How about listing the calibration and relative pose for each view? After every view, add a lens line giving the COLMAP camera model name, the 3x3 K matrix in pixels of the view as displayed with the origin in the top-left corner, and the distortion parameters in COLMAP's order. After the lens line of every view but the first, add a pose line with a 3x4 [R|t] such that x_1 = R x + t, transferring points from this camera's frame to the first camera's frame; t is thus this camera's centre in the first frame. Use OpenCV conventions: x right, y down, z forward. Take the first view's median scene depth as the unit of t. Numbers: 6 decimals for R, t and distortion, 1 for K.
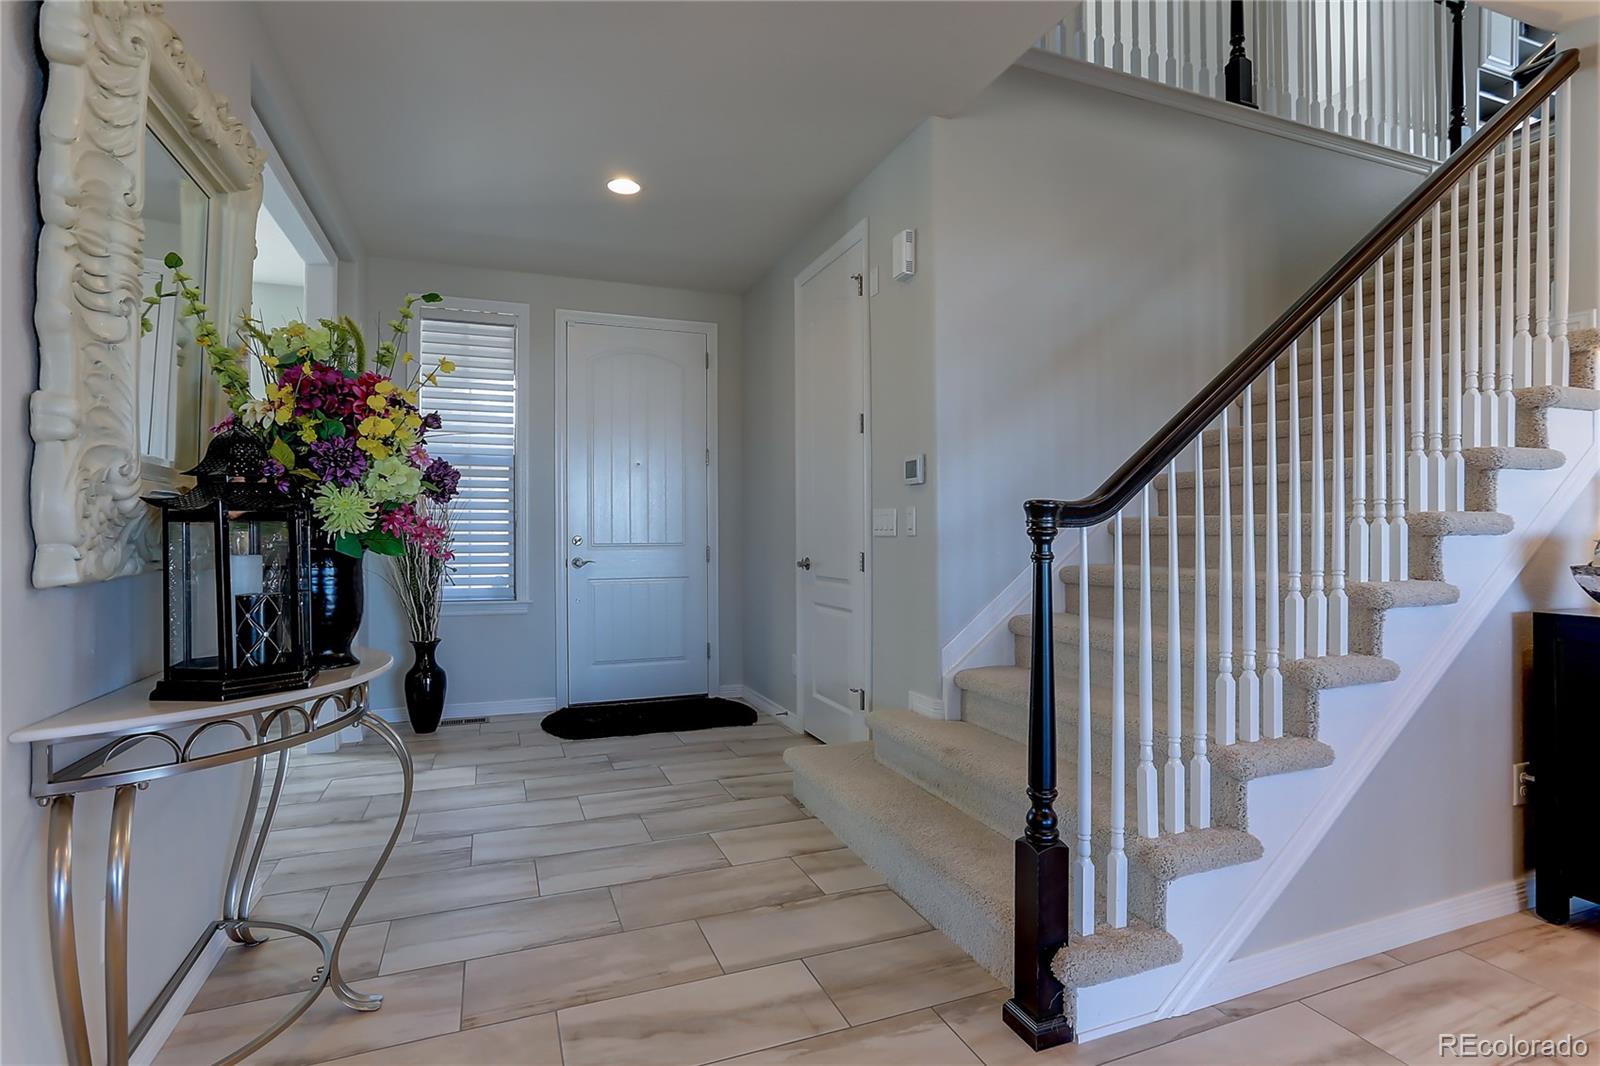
lens RADIAL K [[777.1, 0, 785.0], [0, 777.1, 532.4], [0, 0, 1]] dist [-0.048763, 0.027972]
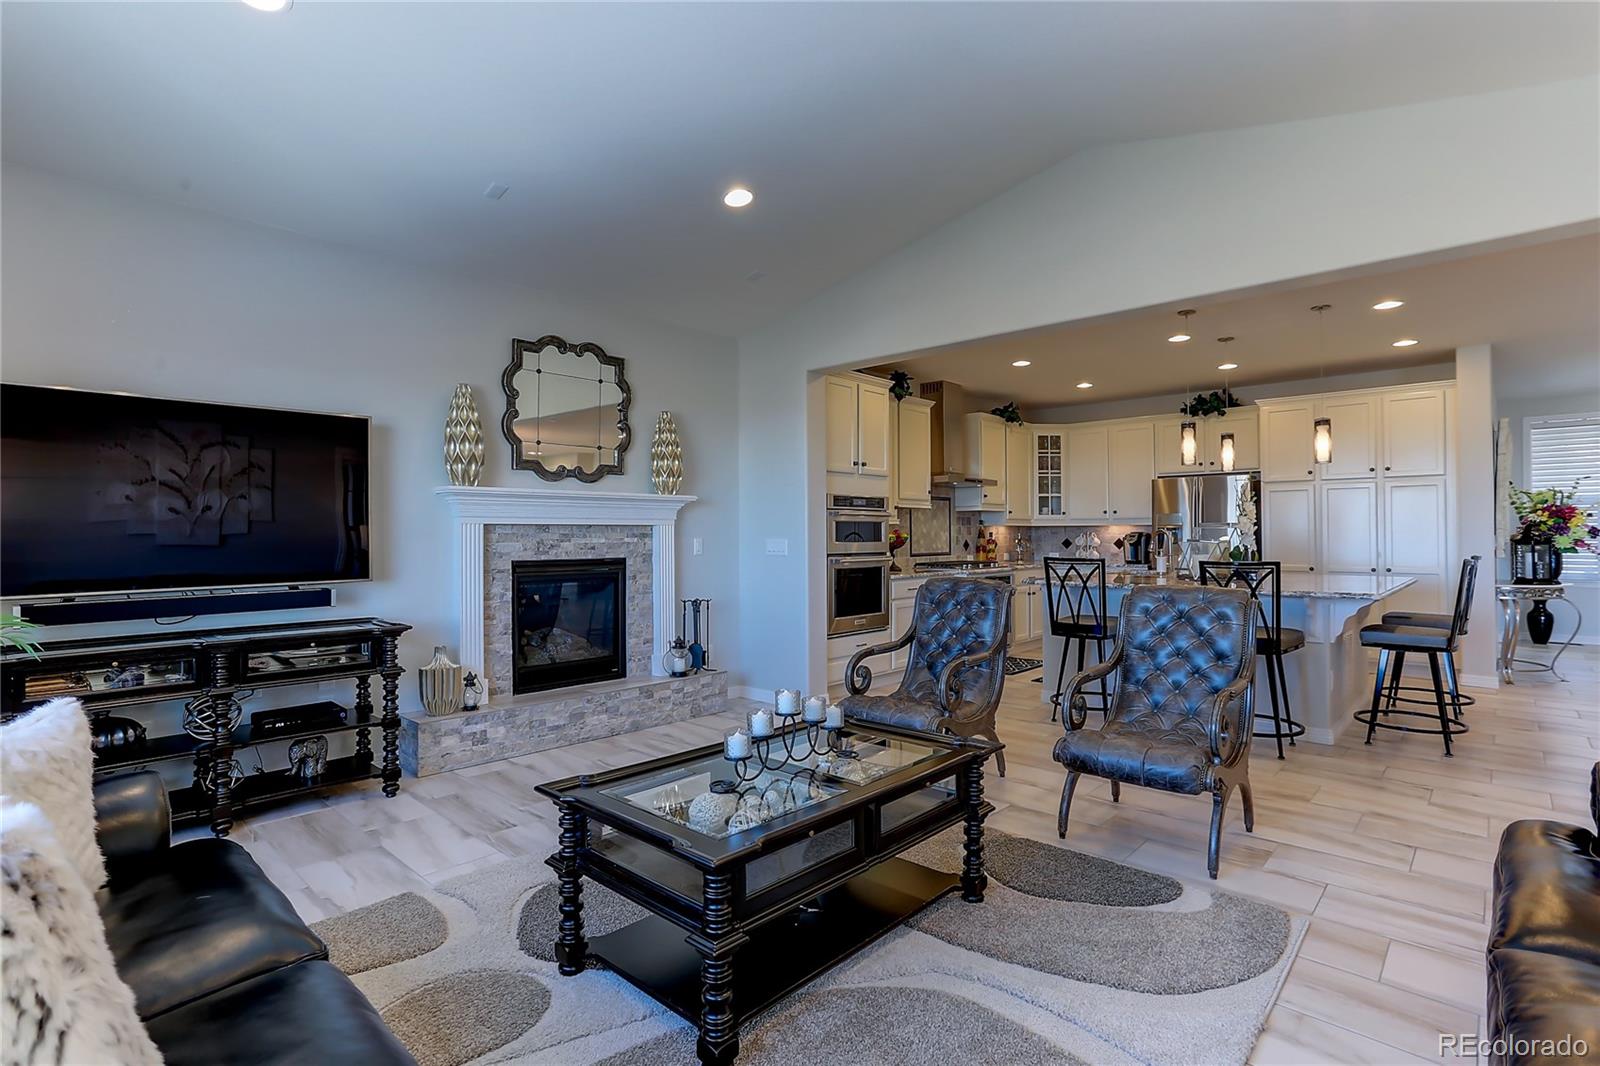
lens RADIAL K [[777.1, 0, 794.5], [0, 777.1, 523.8], [0, 0, 1]] dist [-0.048763, 0.027972]
pose [[0.437891, -0.008450, -0.898988, 1.210336], [0.002917, 0.999964, -0.007978, -0.101711], [0.899023, 0.000872, 0.437900, -4.260310]]
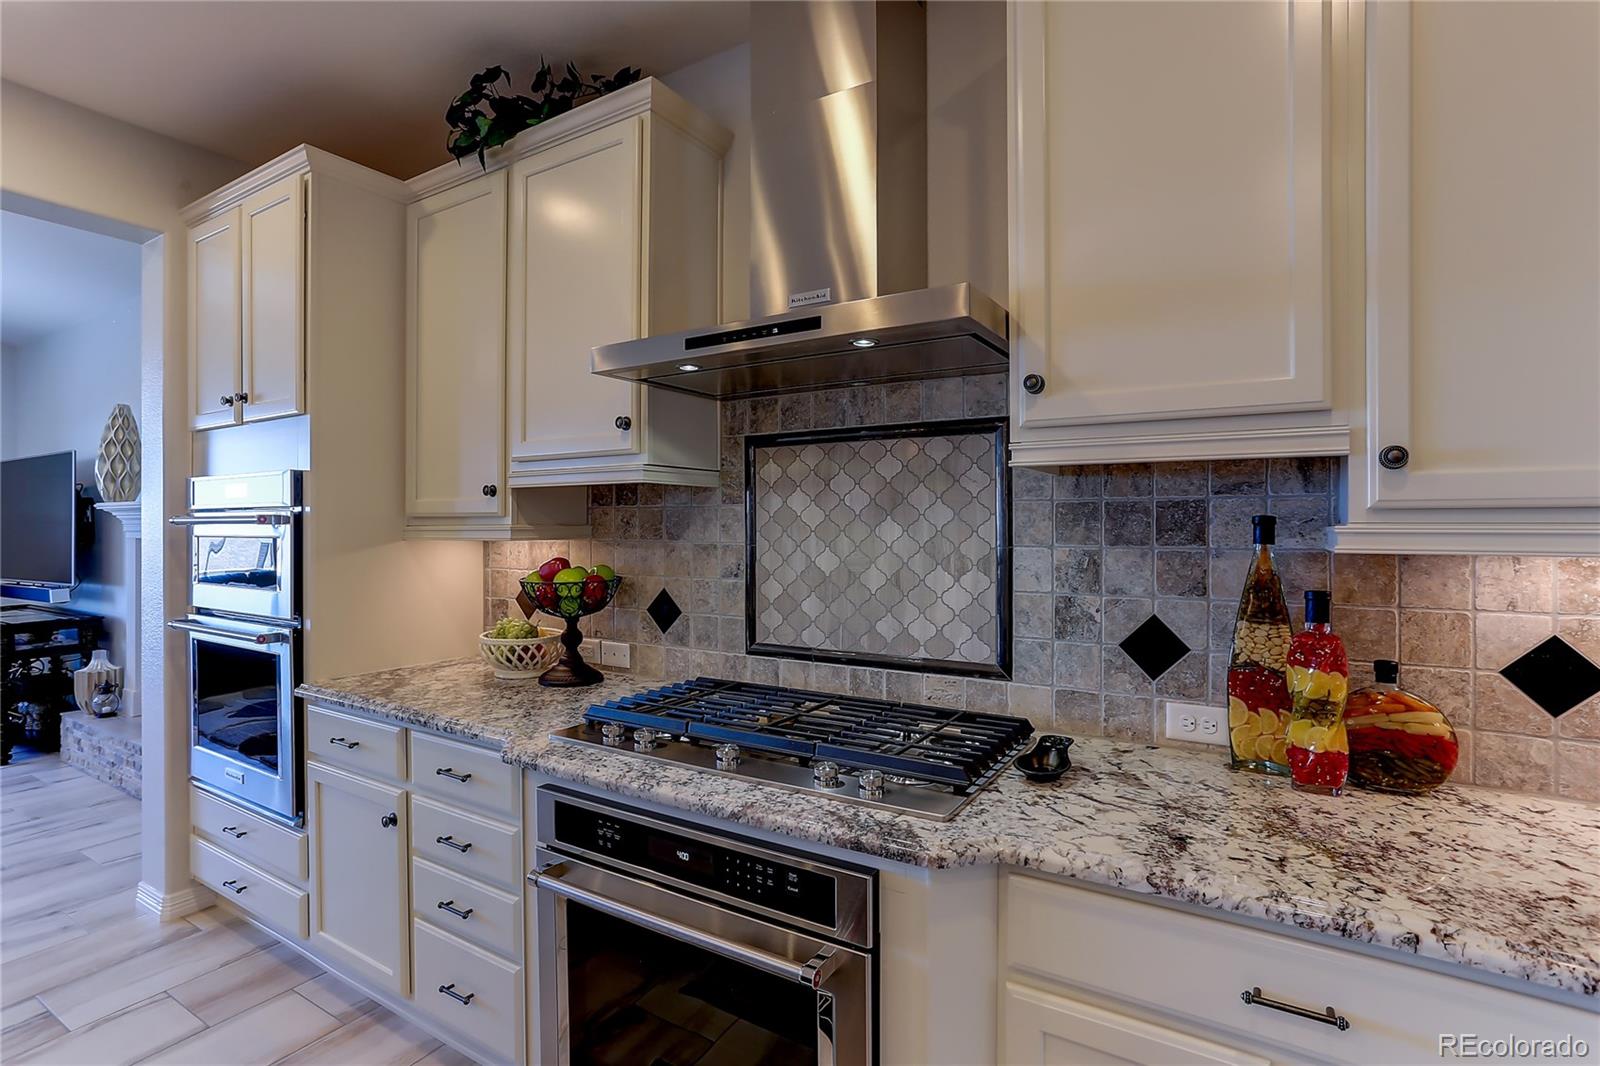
lens RADIAL K [[777.1, 0, 795.0], [0, 777.1, 524.9], [0, 0, 1]] dist [-0.048763, 0.027972]
pose [[-0.796111, 0.004233, -0.605136, -2.046697], [0.005928, 0.999982, -0.000803, -0.158753], [0.605122, -0.004226, -0.796122, -0.361621]]
